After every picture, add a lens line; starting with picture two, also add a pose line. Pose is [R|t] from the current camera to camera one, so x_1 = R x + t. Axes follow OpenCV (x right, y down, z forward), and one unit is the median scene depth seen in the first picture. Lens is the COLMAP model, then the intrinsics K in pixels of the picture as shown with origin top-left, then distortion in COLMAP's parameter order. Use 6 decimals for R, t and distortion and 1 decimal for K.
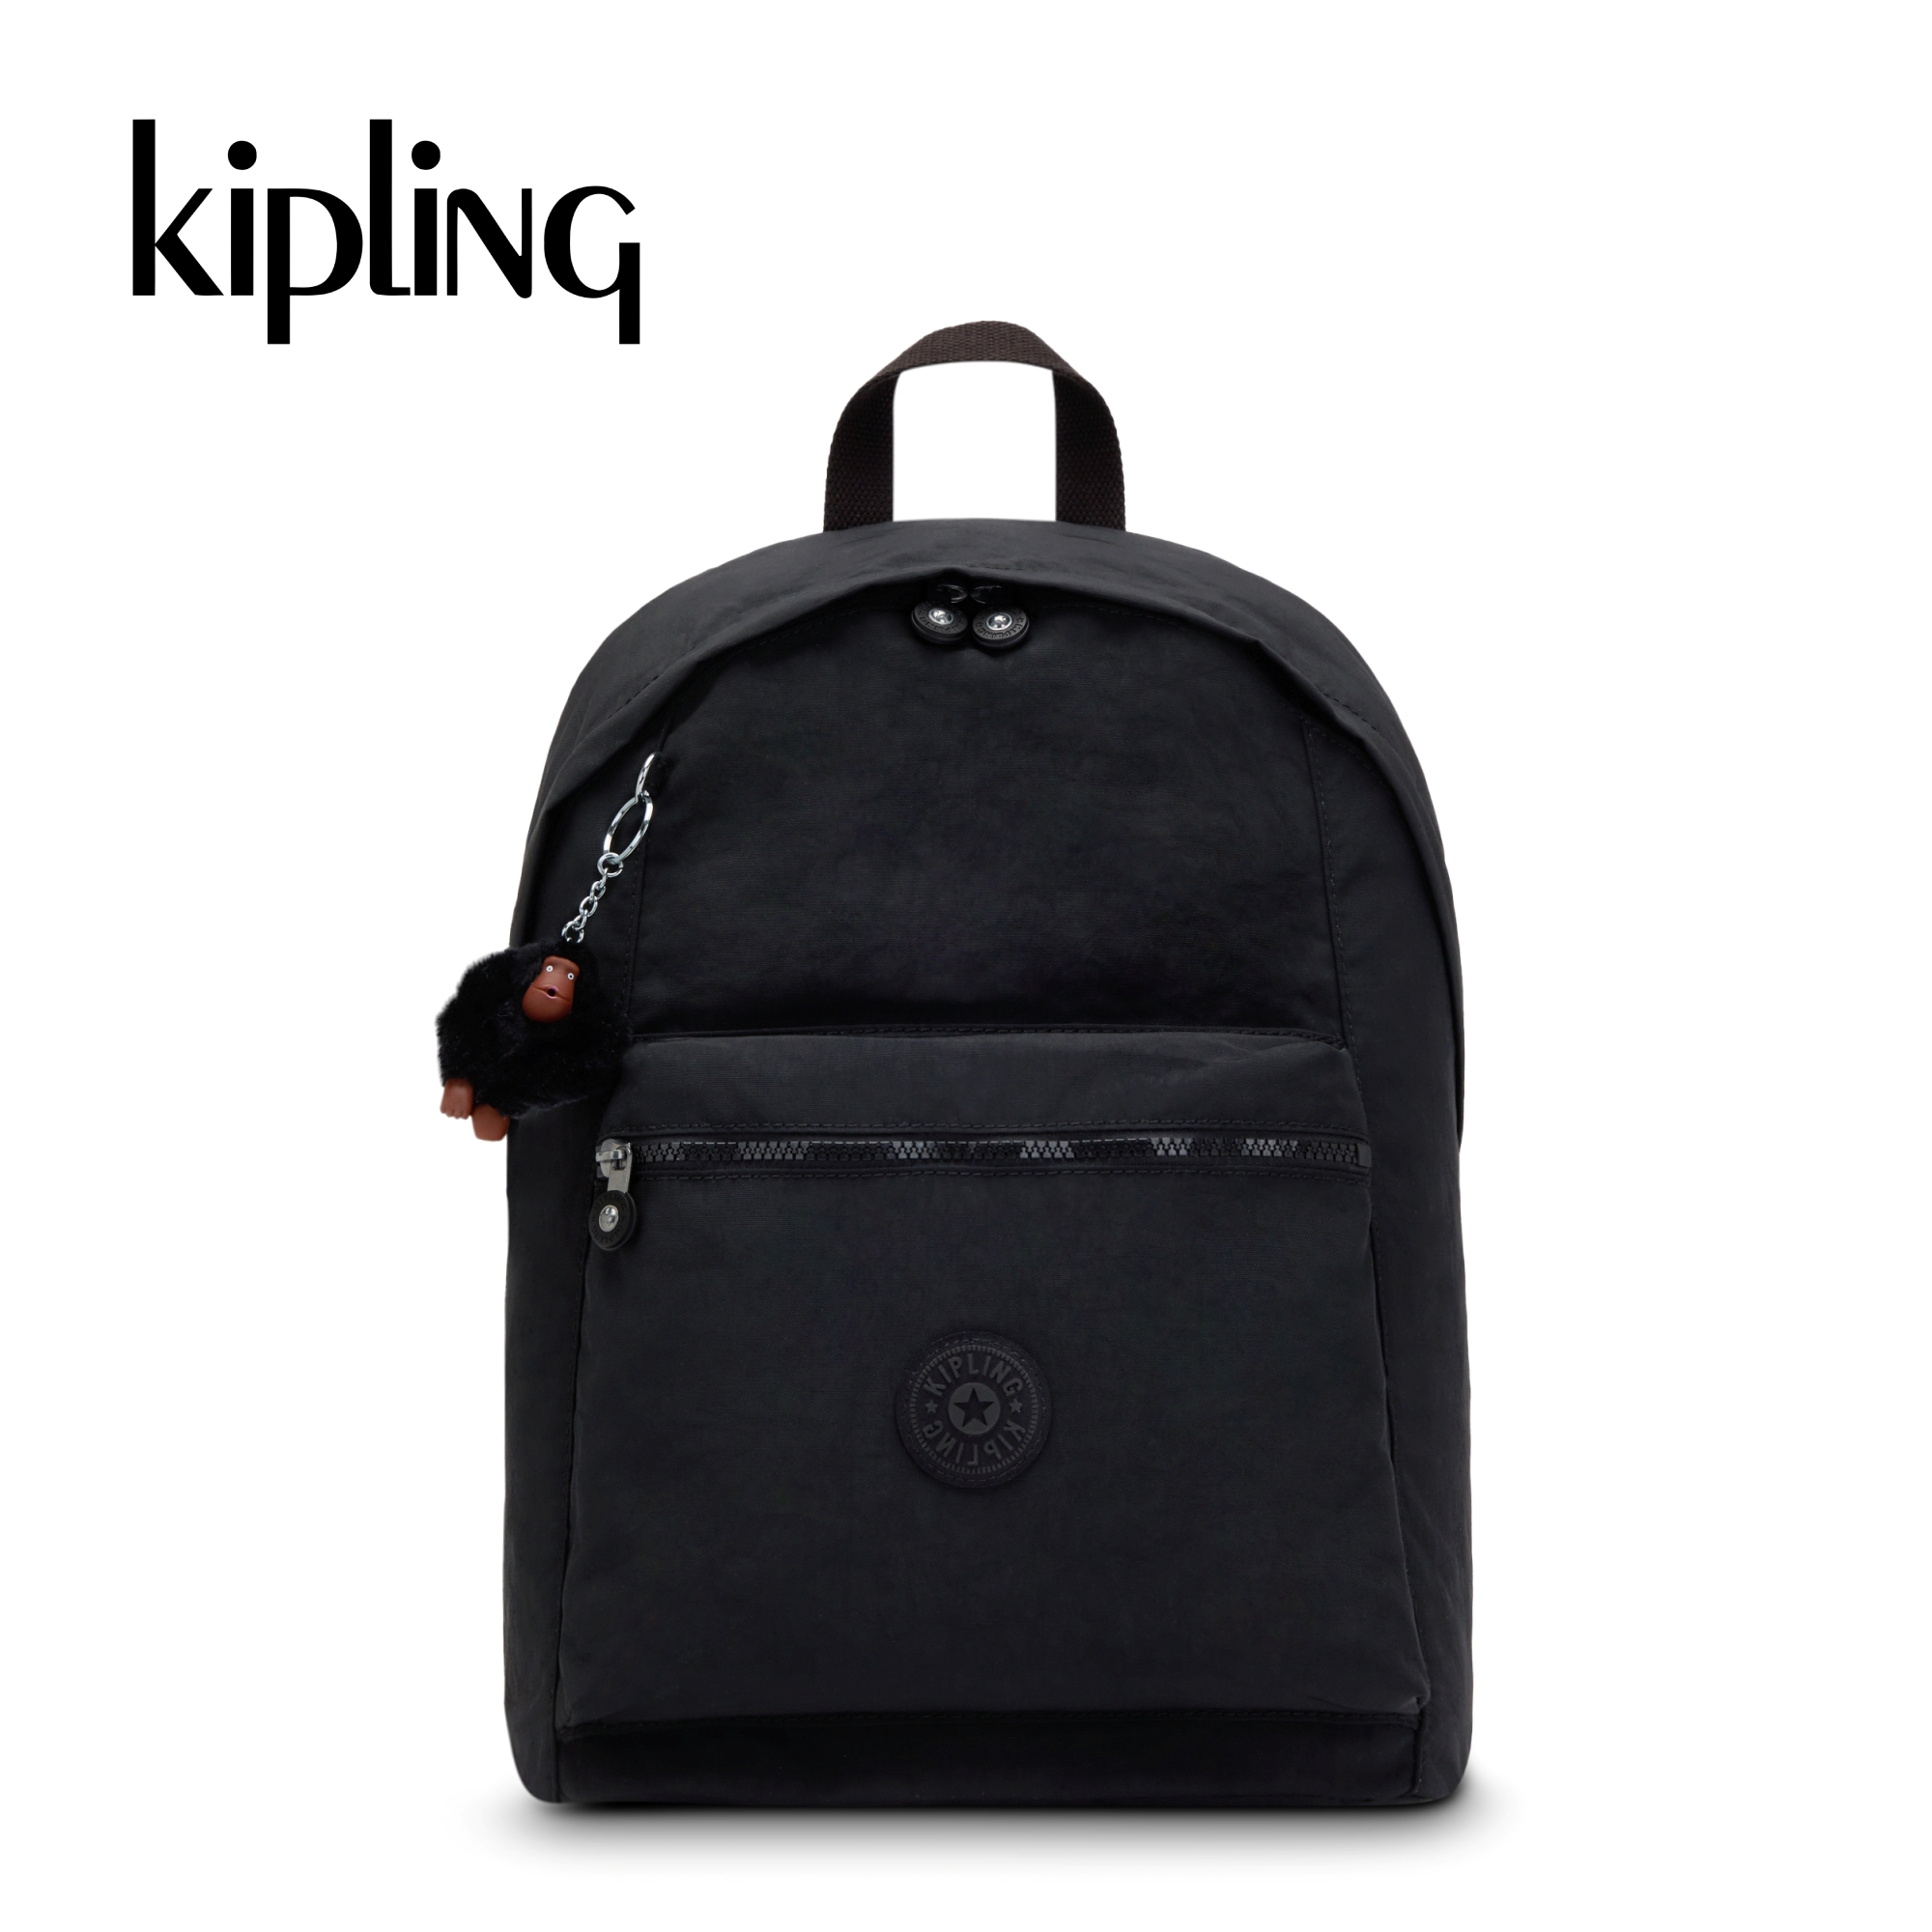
lens RADIAL K [[5477.1, 0, 970.1], [0, 5477.1, 969.3], [0, 0, 1]] dist [-0.024651, 0.000000]
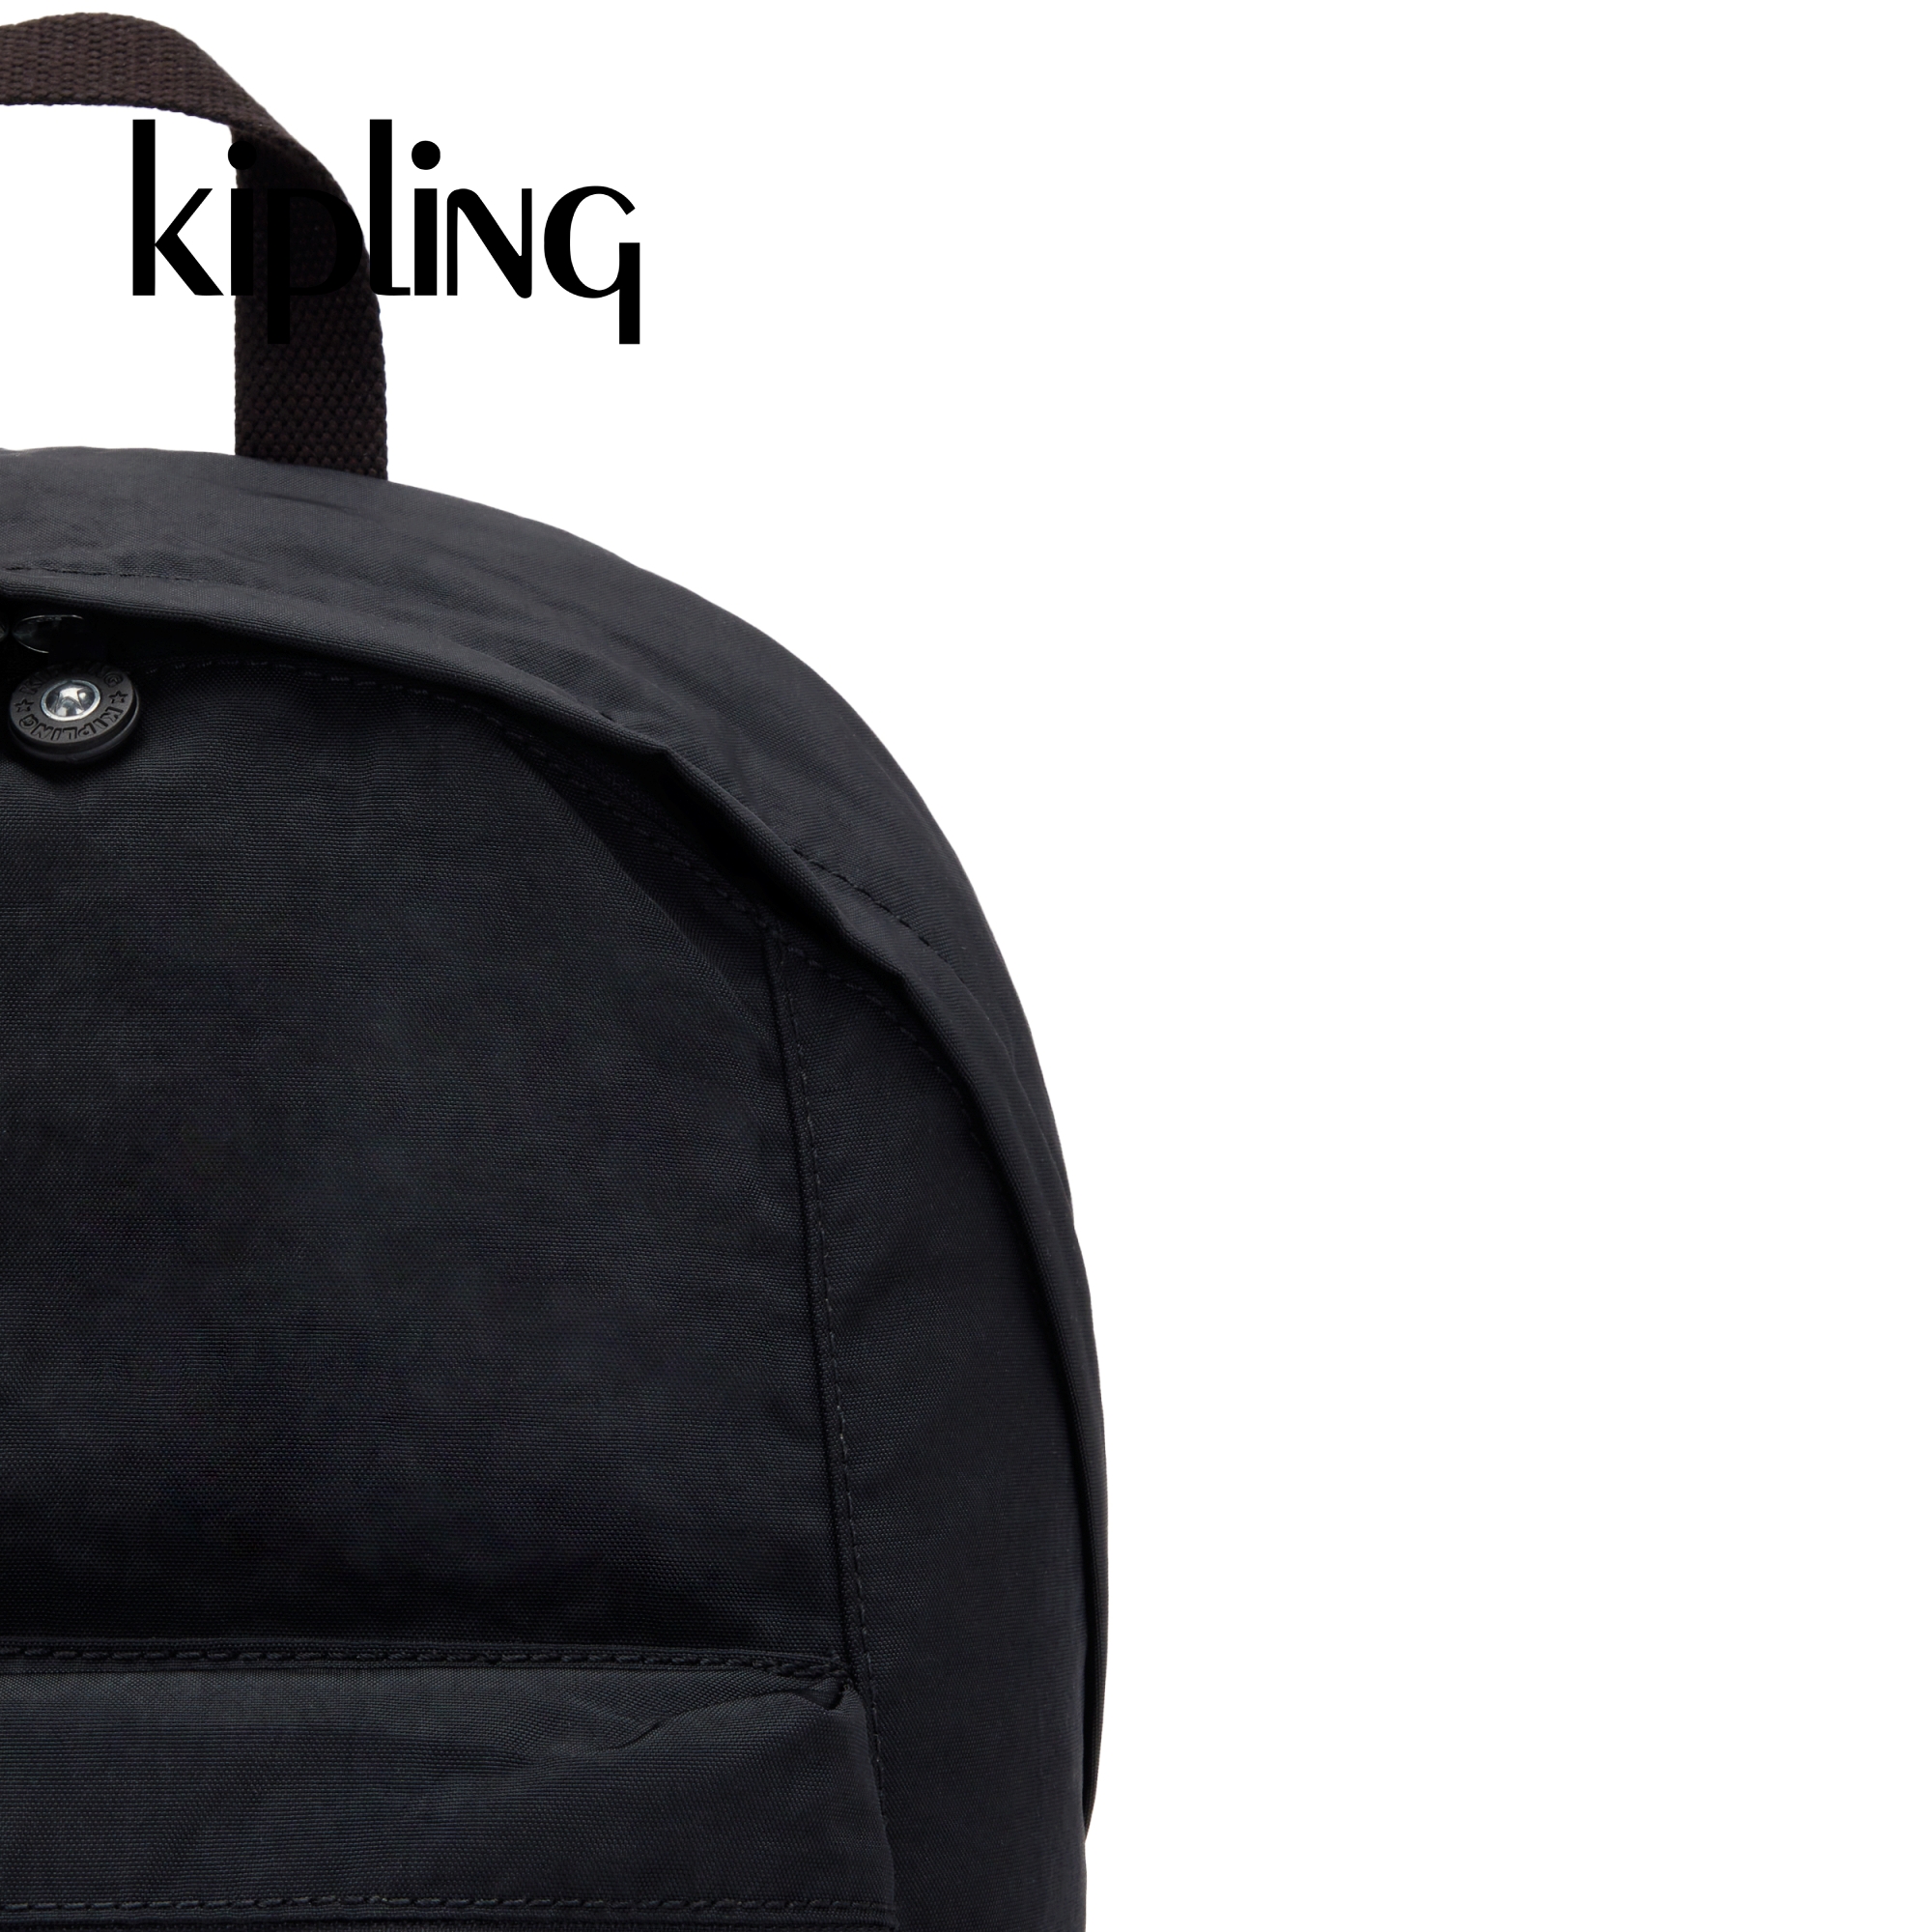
lens RADIAL K [[5477.1, 0, 958.6], [0, 5477.1, 960.5], [0, 0, 1]] dist [-0.024651, 0.000000]
pose [[0.995864, 0.009964, 0.090310, 0.036547], [-0.013553, 0.999139, 0.039211, -0.060888], [-0.089842, -0.040272, 0.995141, 0.560489]]
